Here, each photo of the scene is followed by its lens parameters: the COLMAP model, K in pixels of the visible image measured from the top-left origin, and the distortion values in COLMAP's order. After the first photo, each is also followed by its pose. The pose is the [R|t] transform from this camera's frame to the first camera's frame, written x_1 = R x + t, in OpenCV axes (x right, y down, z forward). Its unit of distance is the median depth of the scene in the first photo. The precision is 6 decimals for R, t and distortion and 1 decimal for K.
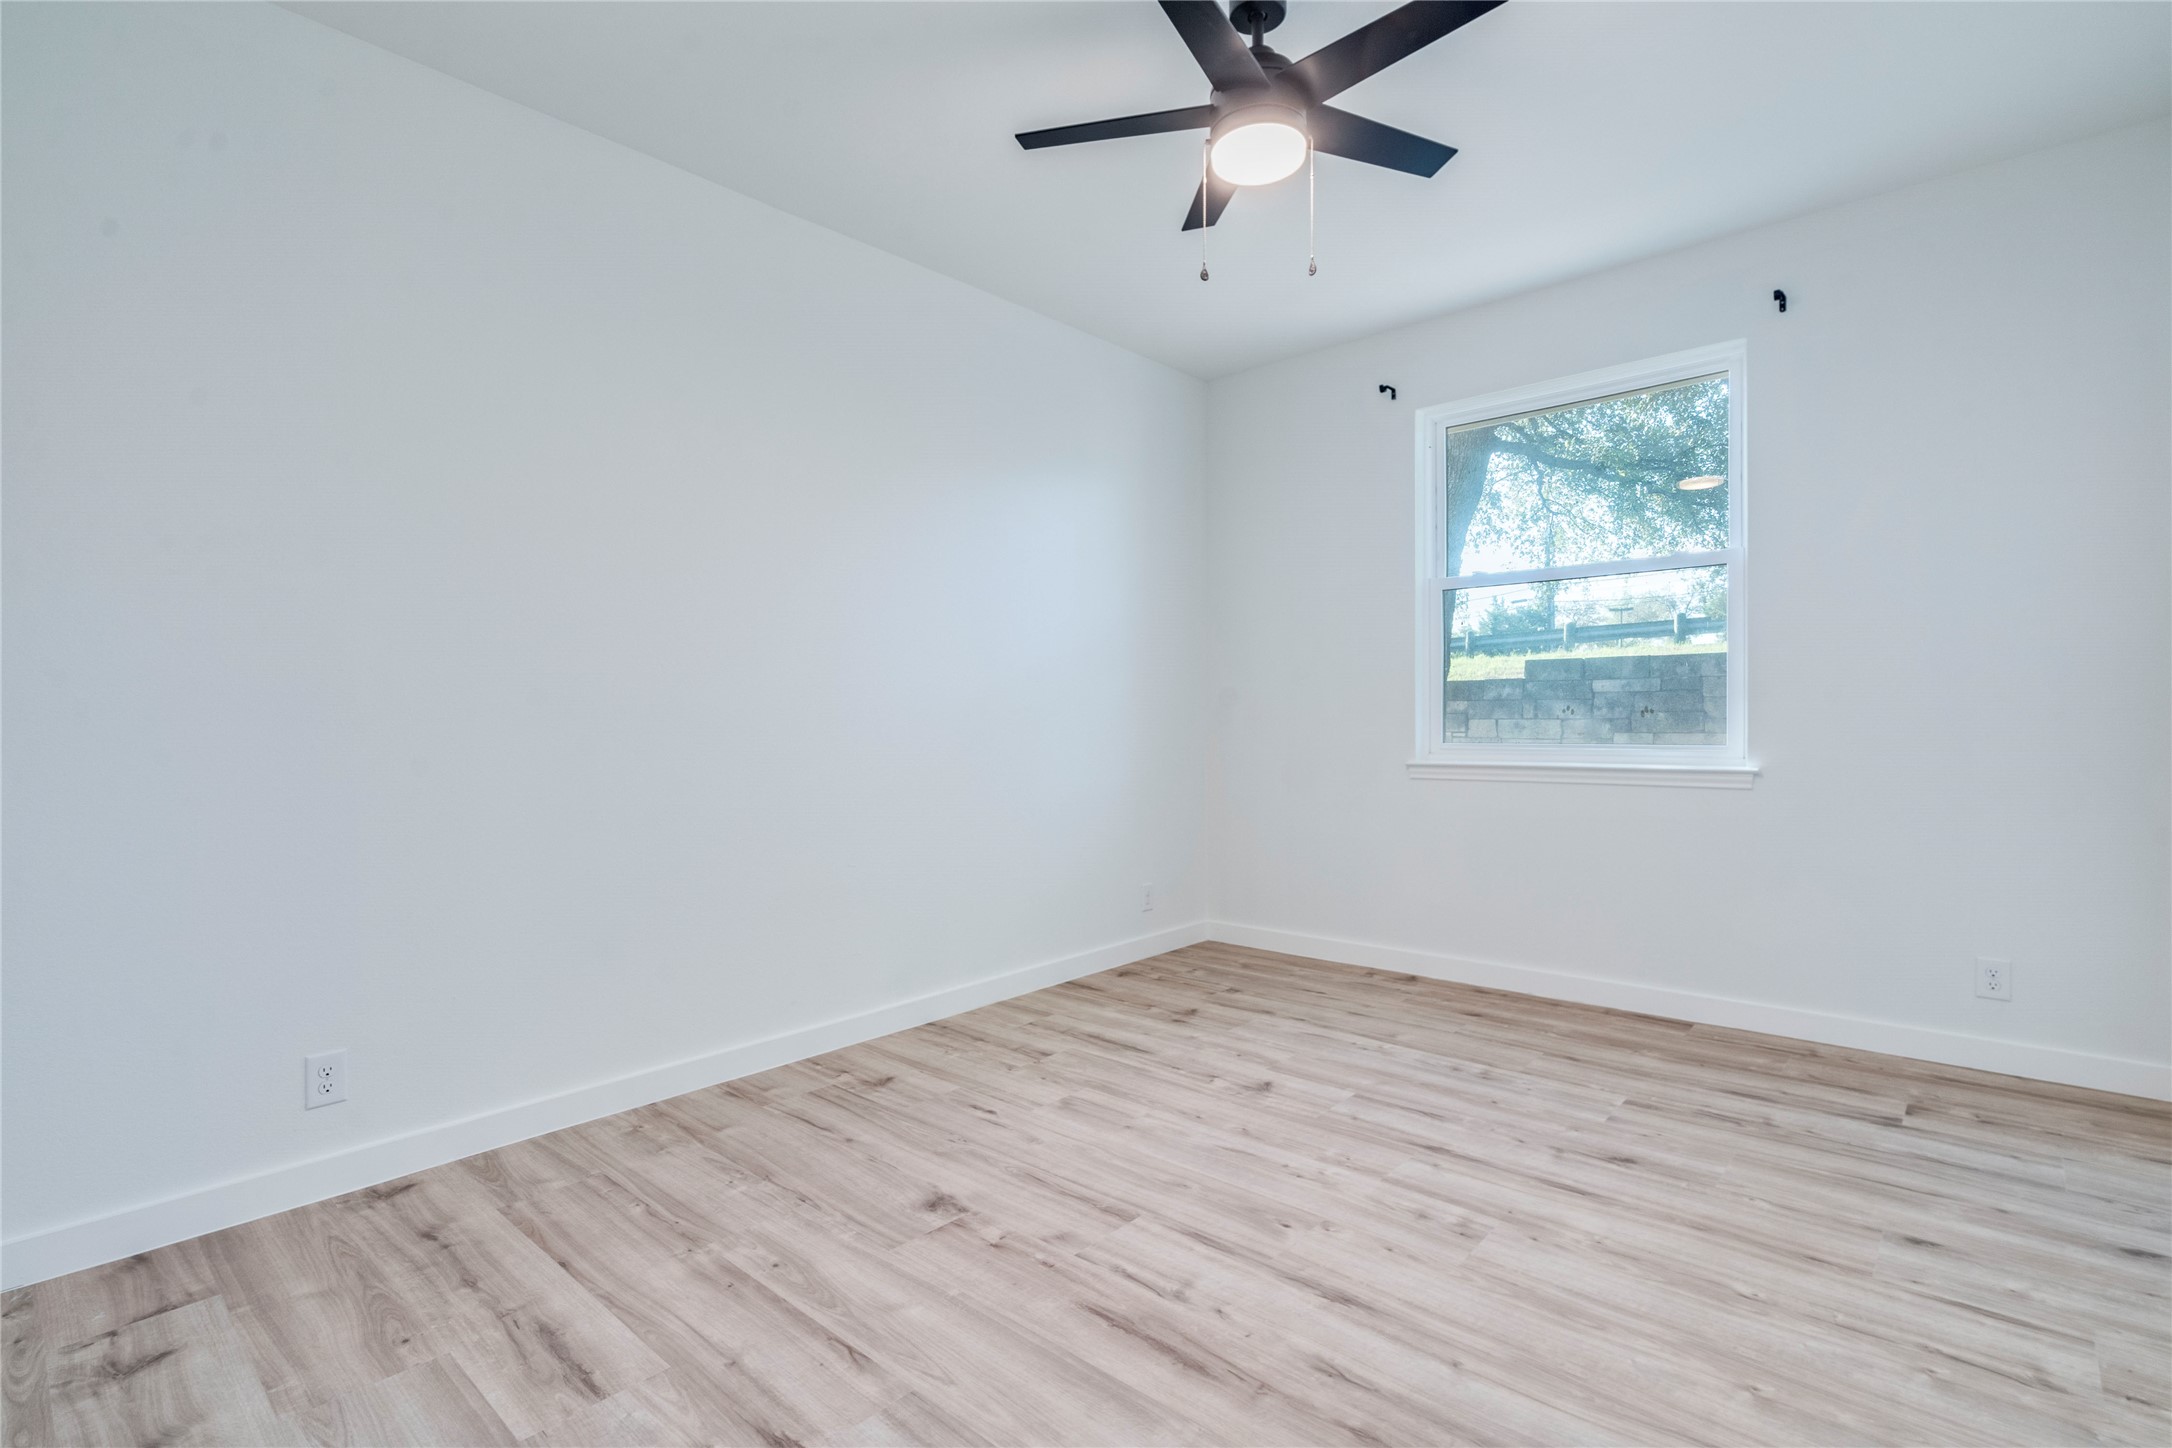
lens RADIAL K [[1015.6, 0, 1086.0], [0, 1015.6, 724.0], [0, 0, 1]] dist [-0.004182, -0.000704]
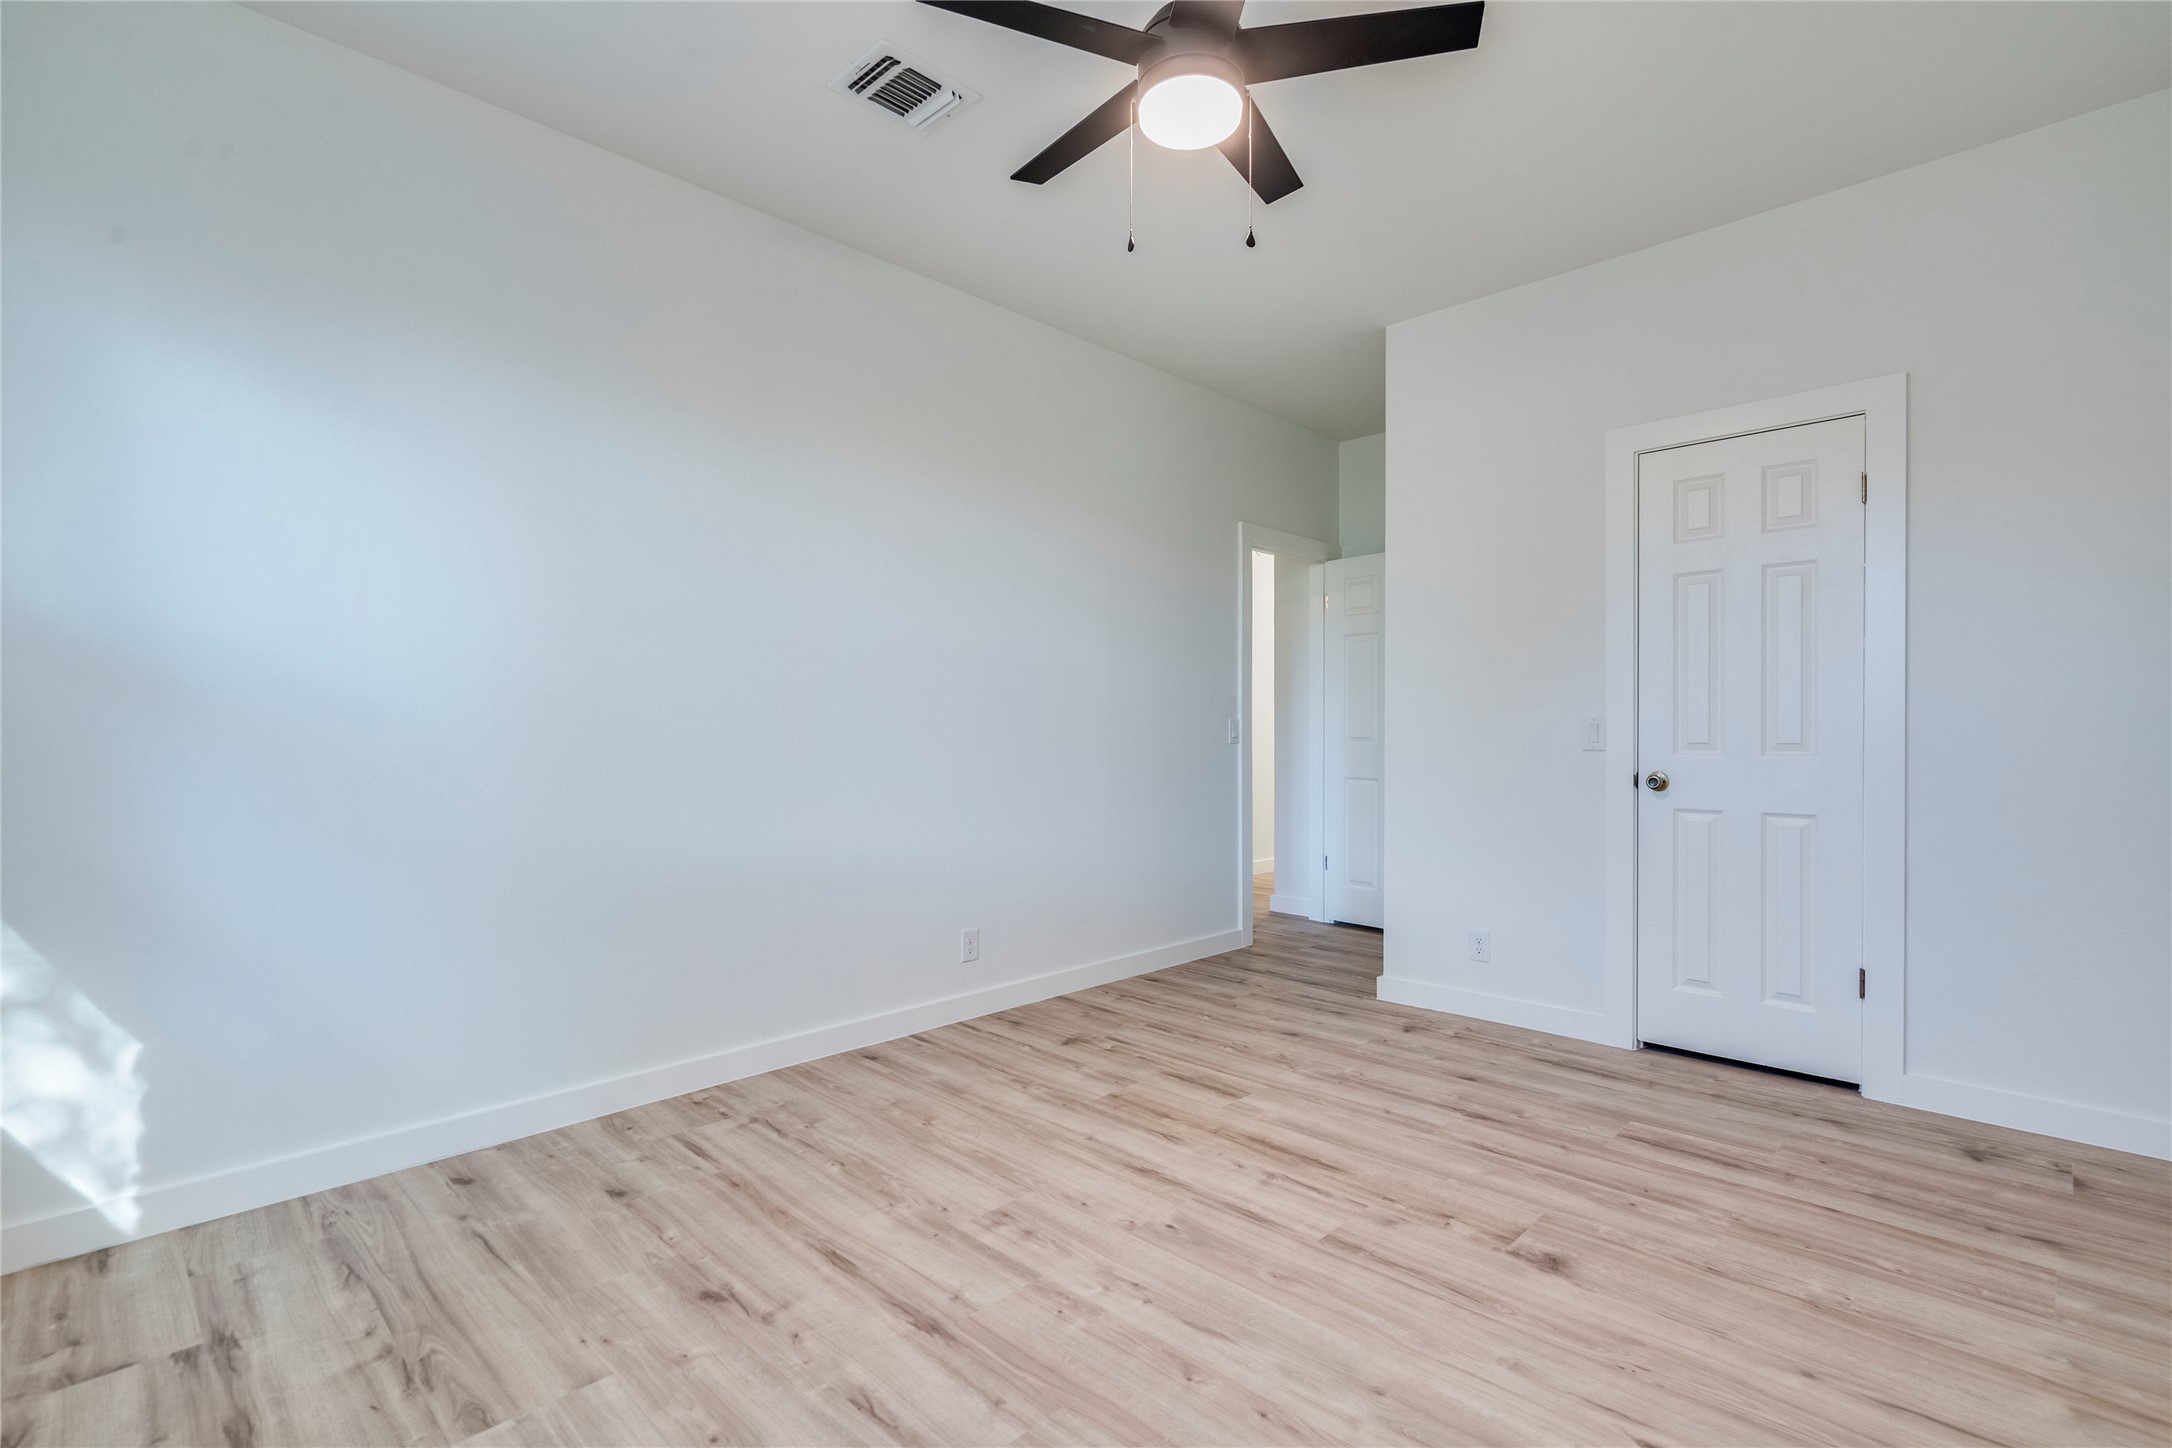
lens RADIAL K [[1015.6, 0, 1086.0], [0, 1015.6, 724.0], [0, 0, 1]] dist [-0.004182, -0.000704]
pose [[-0.999080, 0.011453, 0.041332, 0.233876], [0.011499, 0.999933, 0.000873, -0.009462], [-0.041320, 0.001348, -0.999145, 2.015224]]
